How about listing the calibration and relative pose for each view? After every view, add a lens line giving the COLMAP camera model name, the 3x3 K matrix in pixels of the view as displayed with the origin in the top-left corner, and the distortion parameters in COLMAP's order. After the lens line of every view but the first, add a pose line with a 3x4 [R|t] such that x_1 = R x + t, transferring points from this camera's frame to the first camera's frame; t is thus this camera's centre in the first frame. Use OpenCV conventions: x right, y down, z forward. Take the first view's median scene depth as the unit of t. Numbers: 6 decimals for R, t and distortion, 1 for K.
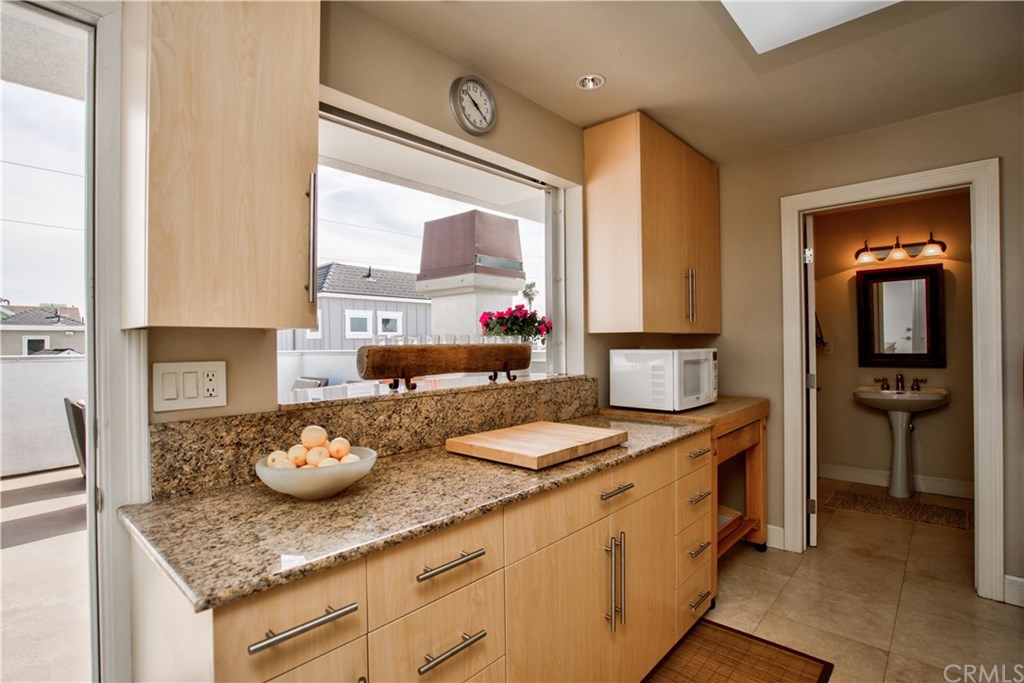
lens RADIAL K [[494.2, 0, 491.8], [0, 494.2, 340.6], [0, 0, 1]] dist [-0.032906, 0.000112]
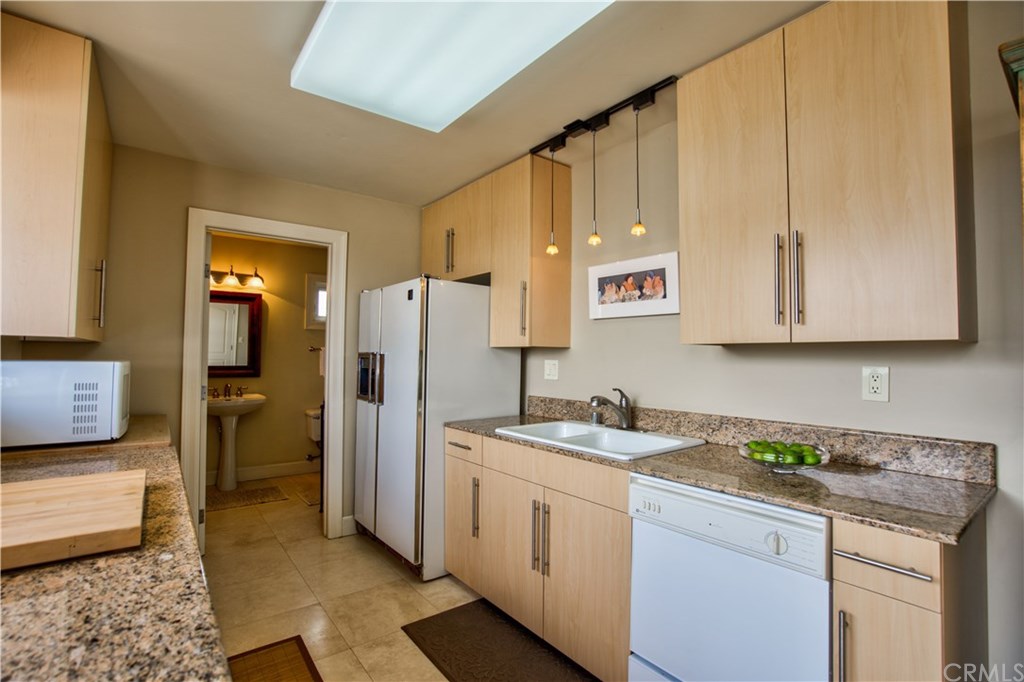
lens RADIAL K [[469.8, 0, 506.4], [0, 469.8, 343.6], [0, 0, 1]] dist [-0.015830, 0.000191]
pose [[0.152175, 0.038736, 0.987594, -0.273119], [-0.014568, 0.999211, -0.036947, 0.008502], [-0.988246, -0.008765, 0.152620, 0.268173]]
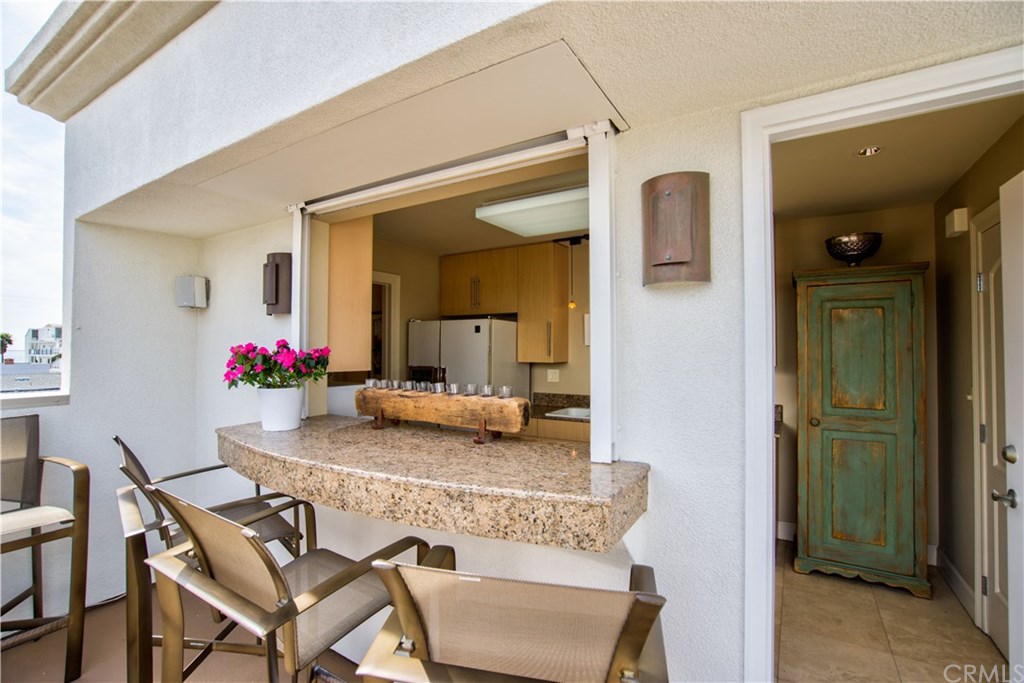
lens RADIAL K [[469.8, 0, 506.4], [0, 469.8, 344.1], [0, 0, 1]] dist [-0.015830, 0.000191]
pose [[-0.213090, 0.025690, 0.976695, -0.864883], [-0.004216, 0.999621, -0.027213, -0.045229], [-0.977023, -0.009916, -0.212901, 0.913181]]
